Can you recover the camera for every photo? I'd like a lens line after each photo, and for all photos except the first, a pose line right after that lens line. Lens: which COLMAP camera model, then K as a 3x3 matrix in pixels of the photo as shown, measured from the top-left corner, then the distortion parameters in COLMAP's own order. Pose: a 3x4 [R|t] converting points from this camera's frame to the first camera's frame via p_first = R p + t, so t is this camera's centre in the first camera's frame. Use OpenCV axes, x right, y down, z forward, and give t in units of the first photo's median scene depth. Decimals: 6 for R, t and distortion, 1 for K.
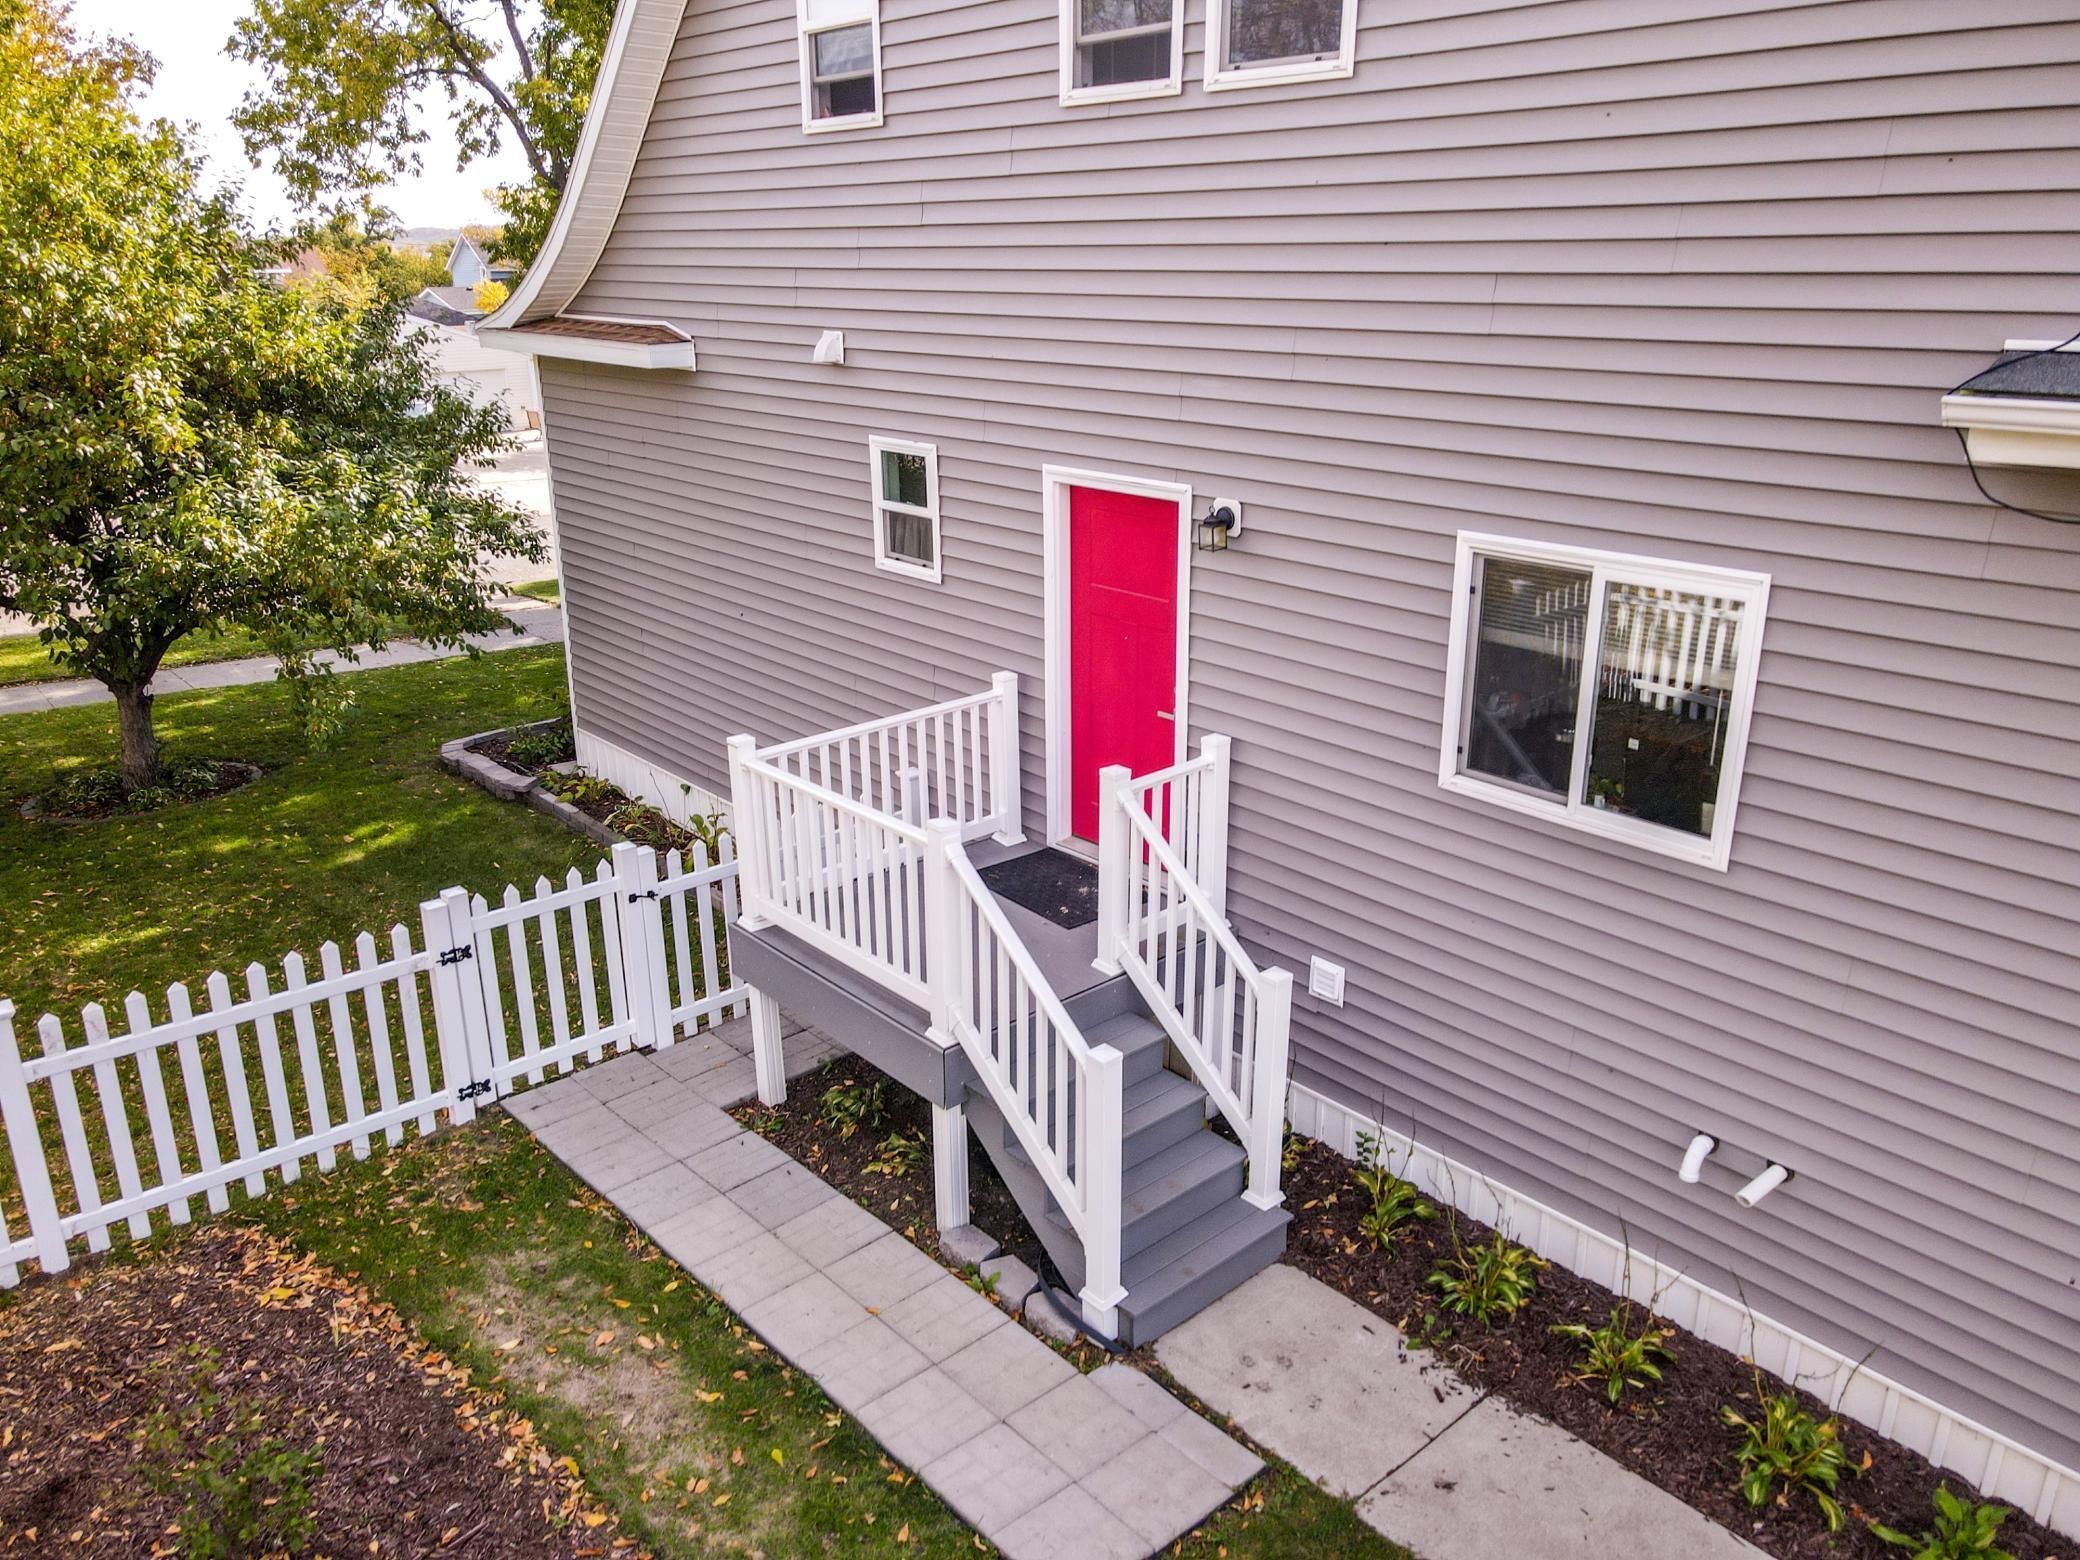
lens RADIAL K [[1523.4, 0, 1028.7], [0, 1523.4, 769.2], [0, 0, 1]] dist [0.006845, 0.016343]
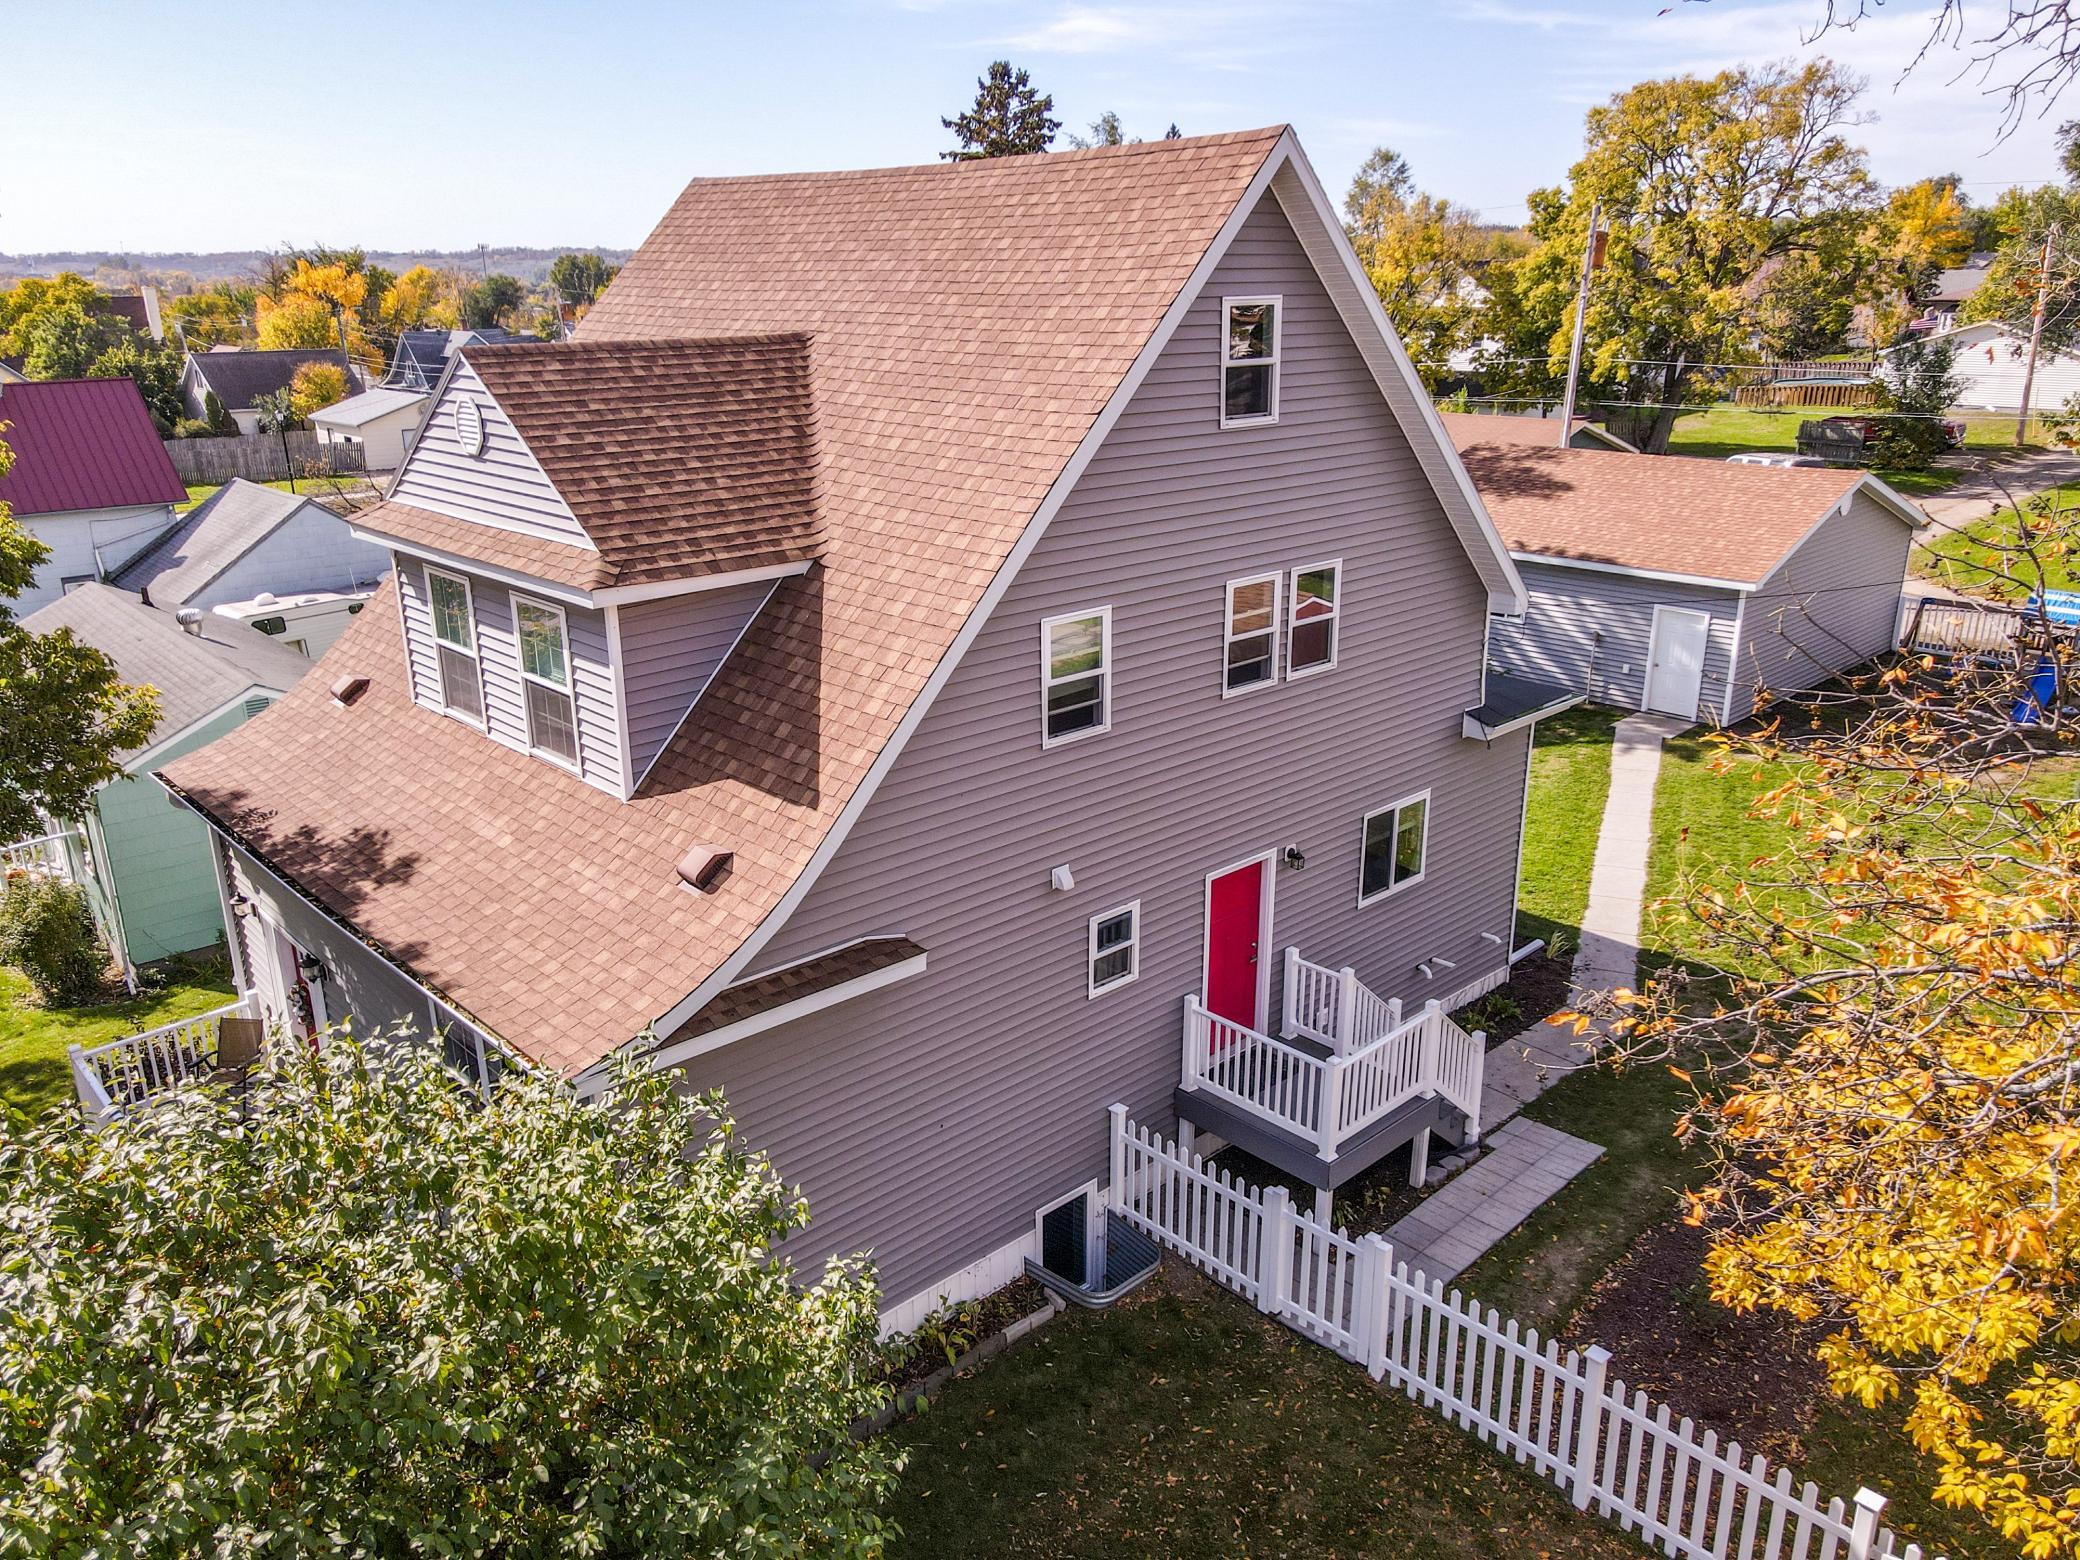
lens RADIAL K [[1523.4, 0, 1043.2], [0, 1523.4, 764.4], [0, 0, 1]] dist [0.006845, 0.016343]
pose [[-0.038574, -0.302129, 0.952486, -1.832726], [0.329608, 0.896000, 0.297560, -1.010484], [-0.943329, 0.325425, 0.065022, 1.116171]]
